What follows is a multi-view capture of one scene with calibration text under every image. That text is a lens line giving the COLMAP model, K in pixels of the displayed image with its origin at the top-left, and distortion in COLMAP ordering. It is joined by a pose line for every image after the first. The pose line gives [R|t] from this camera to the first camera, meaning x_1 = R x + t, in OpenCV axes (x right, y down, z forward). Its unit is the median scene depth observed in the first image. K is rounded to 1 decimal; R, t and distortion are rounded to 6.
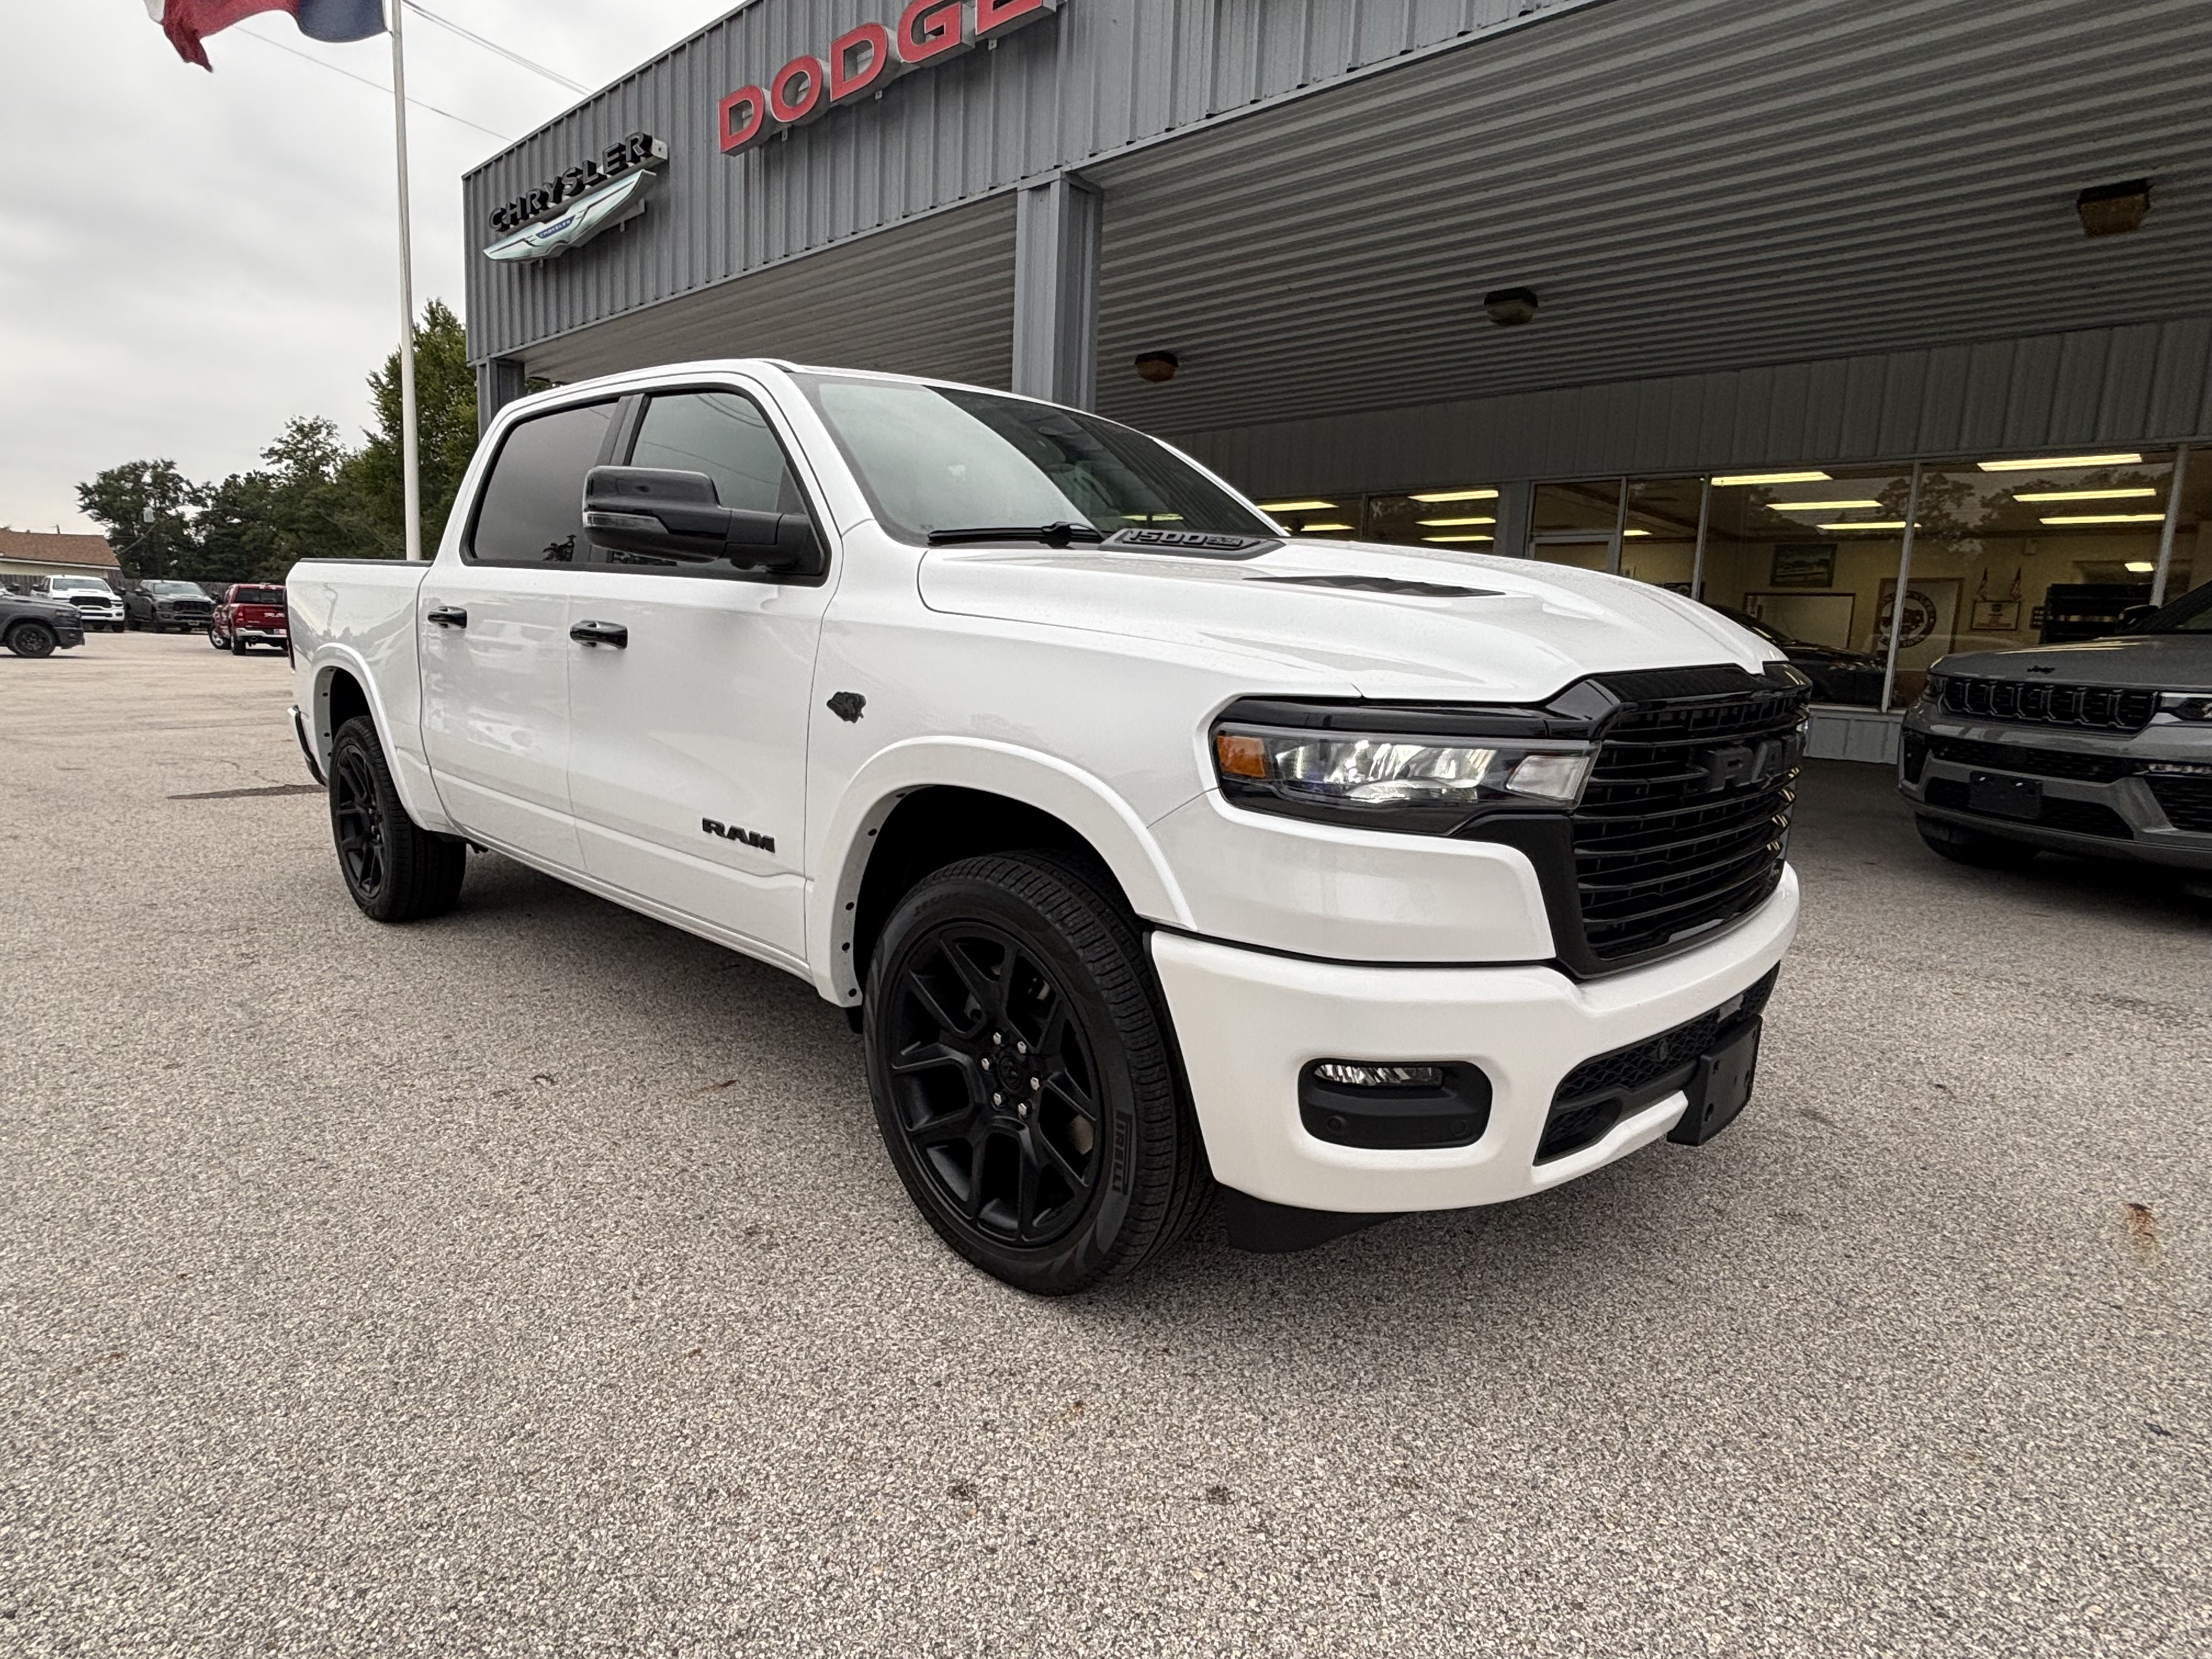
lens RADIAL K [[1202.2, 0, 1096.5], [0, 1202.2, 825.6], [0, 0, 1]] dist [-0.004091, -0.000398]
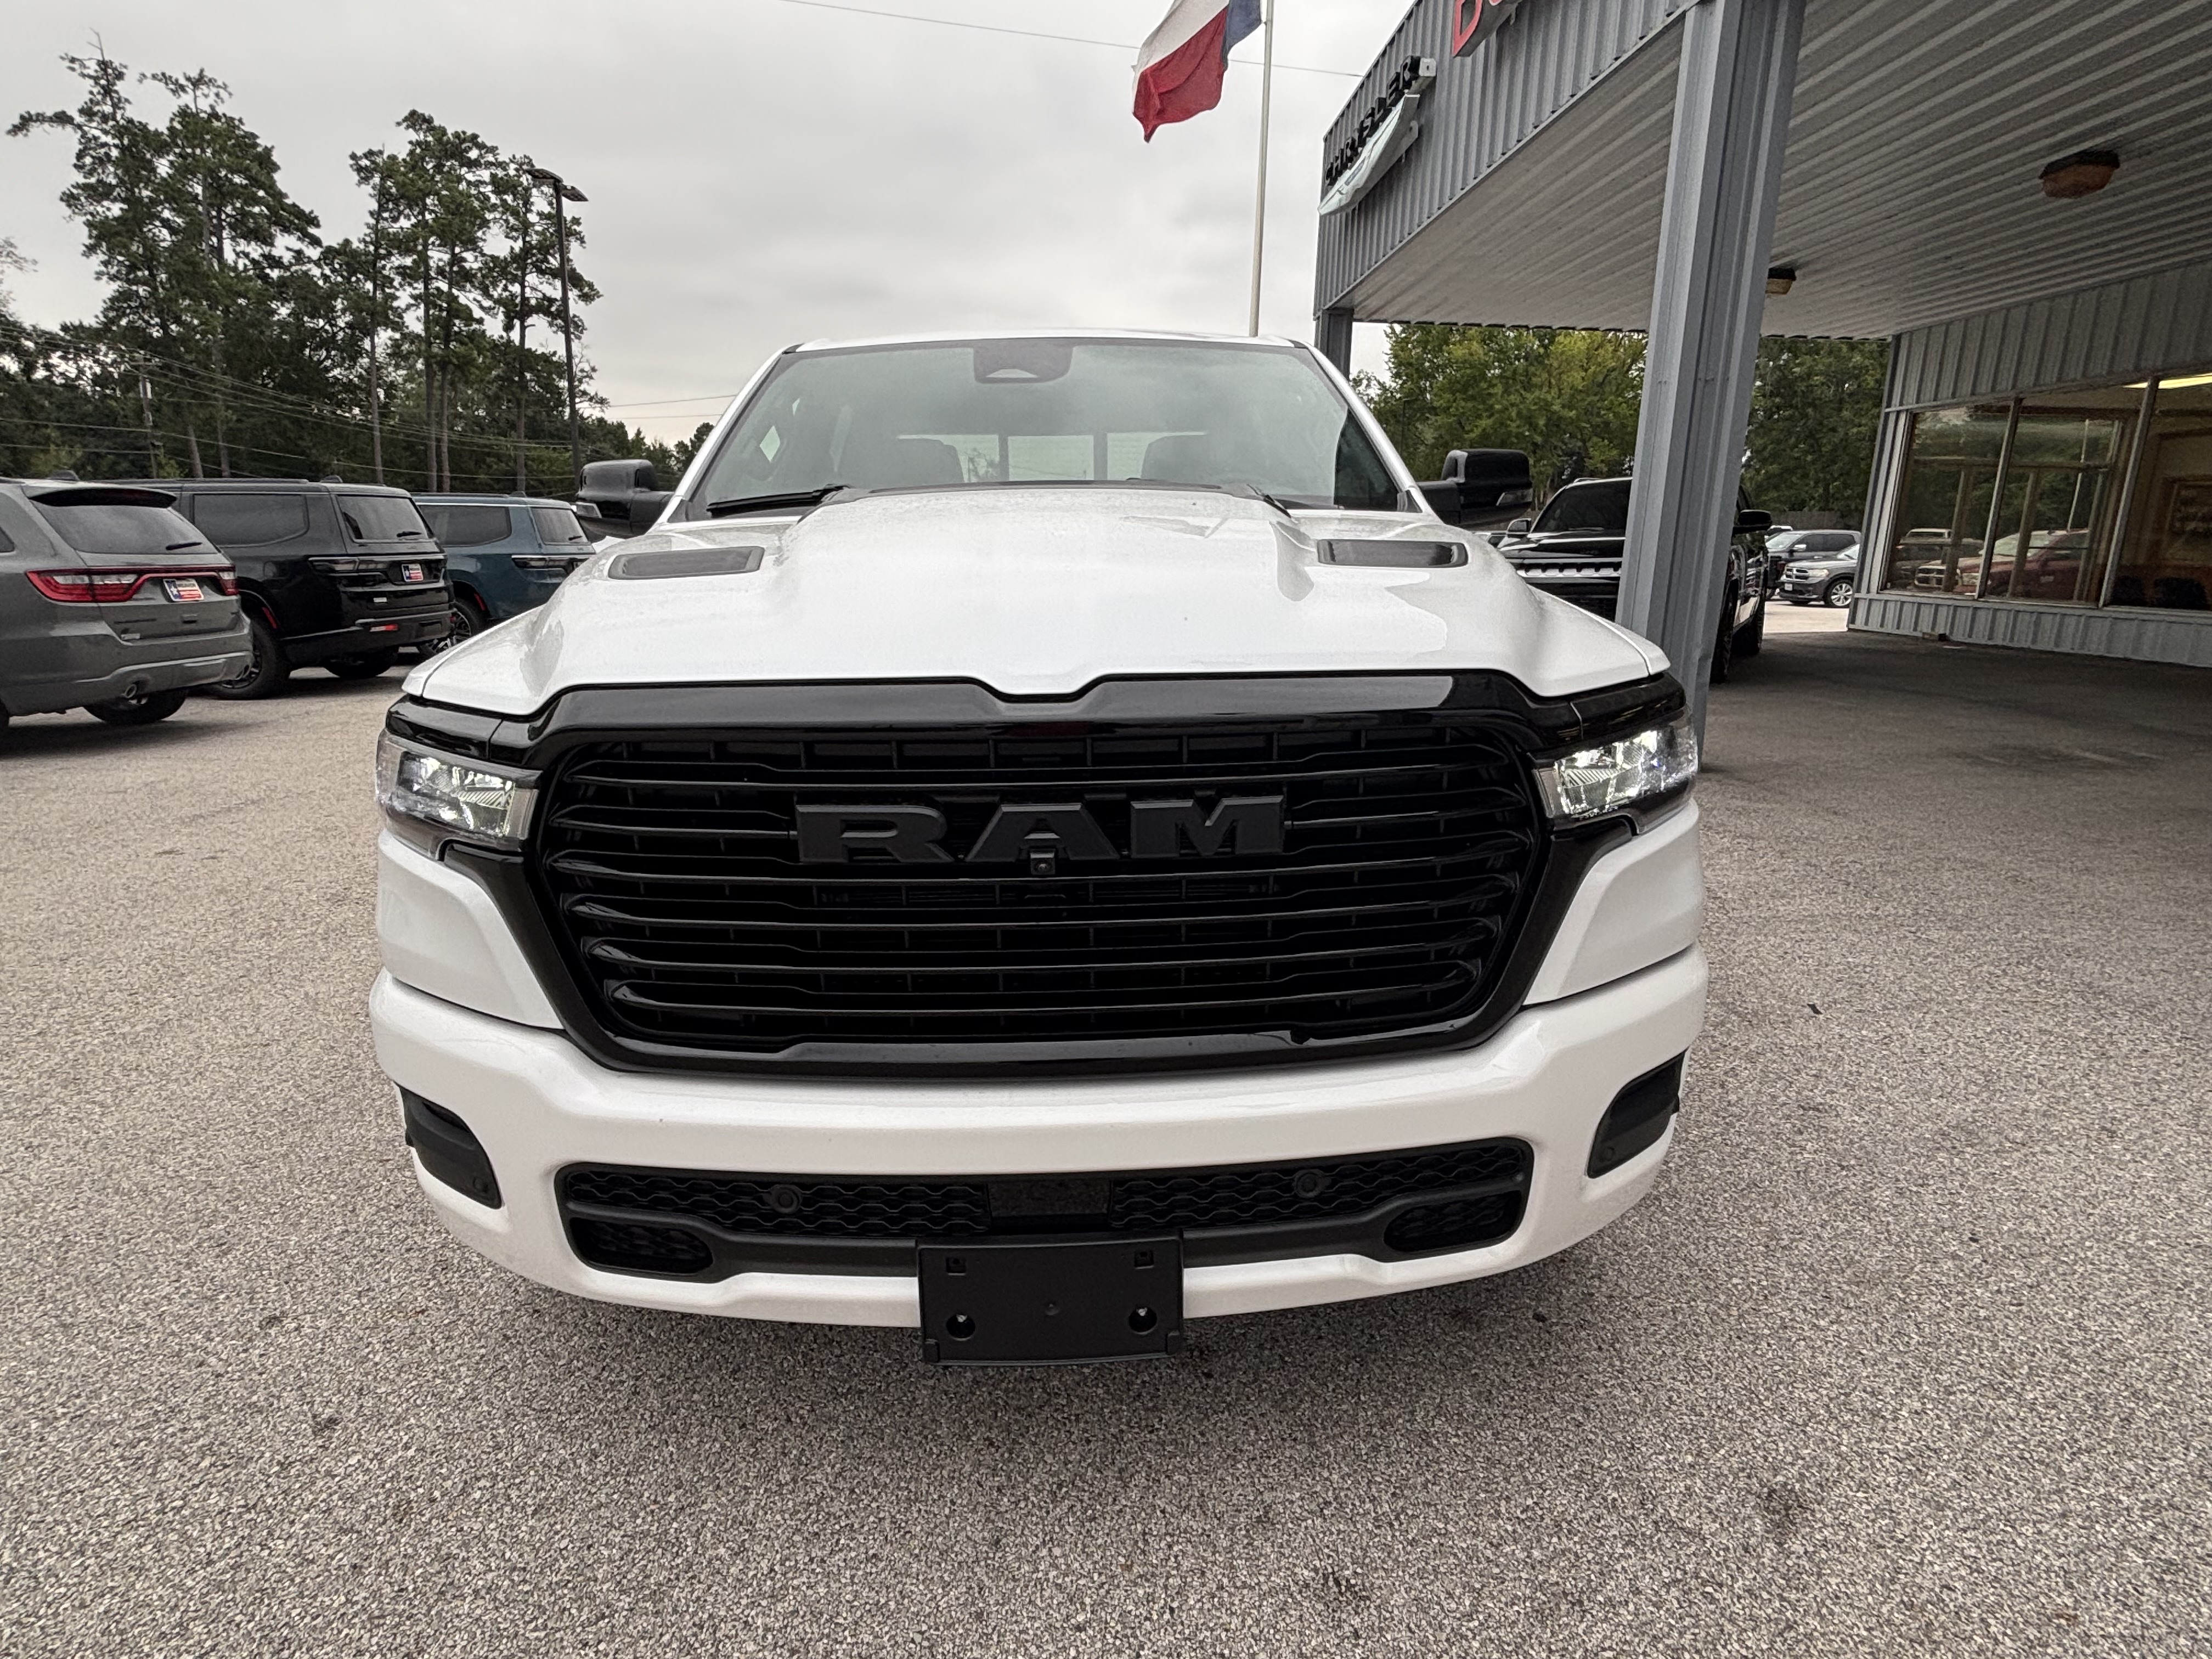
lens RADIAL K [[1202.2, 0, 1096.5], [0, 1202.2, 825.6], [0, 0, 1]] dist [-0.004091, -0.000398]
pose [[0.707051, 0.137824, -0.693602, 0.205587], [-0.096014, 0.990451, 0.098934, -0.025111], [0.700614, -0.003356, 0.713533, 0.115371]]
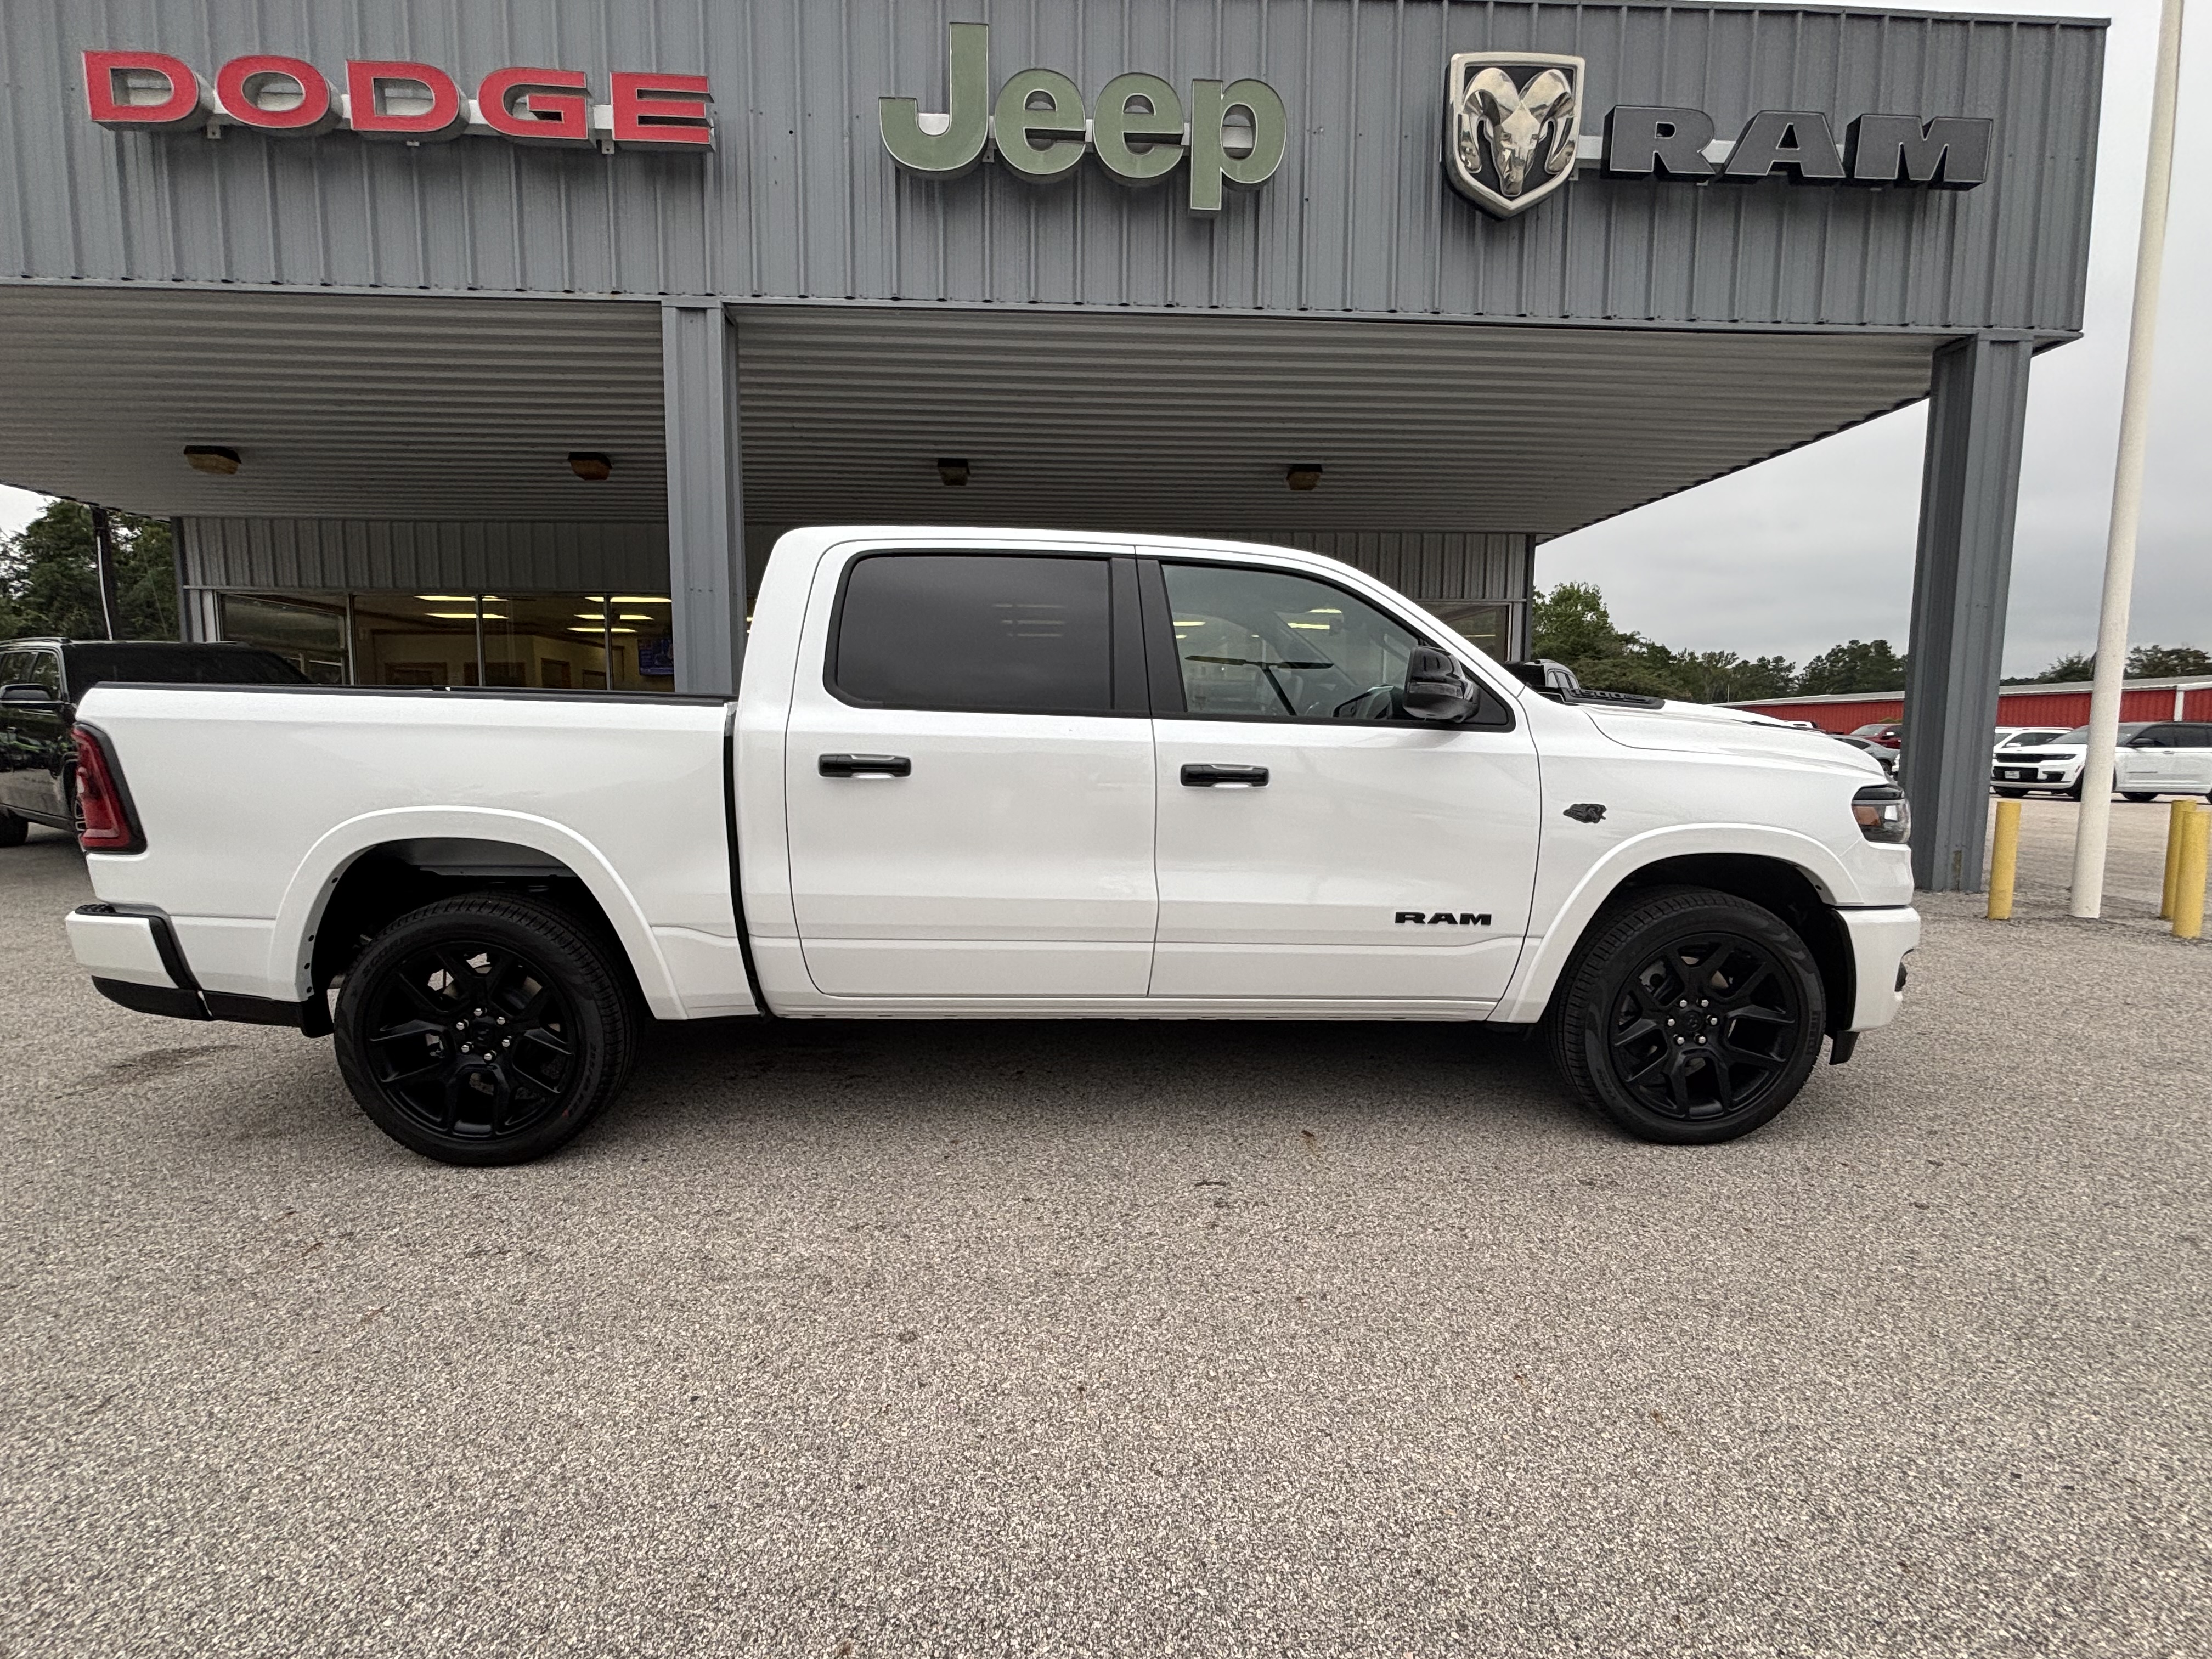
lens RADIAL K [[1031.3, 0, 1105.6], [0, 1031.3, 824.8], [0, 0, 1]] dist [-0.004132, 0.002195]
pose [[0.691285, -0.105442, 0.714848, -0.346837], [0.133435, 0.990910, 0.017124, -0.041949], [-0.710155, 0.083548, 0.699070, 0.116962]]
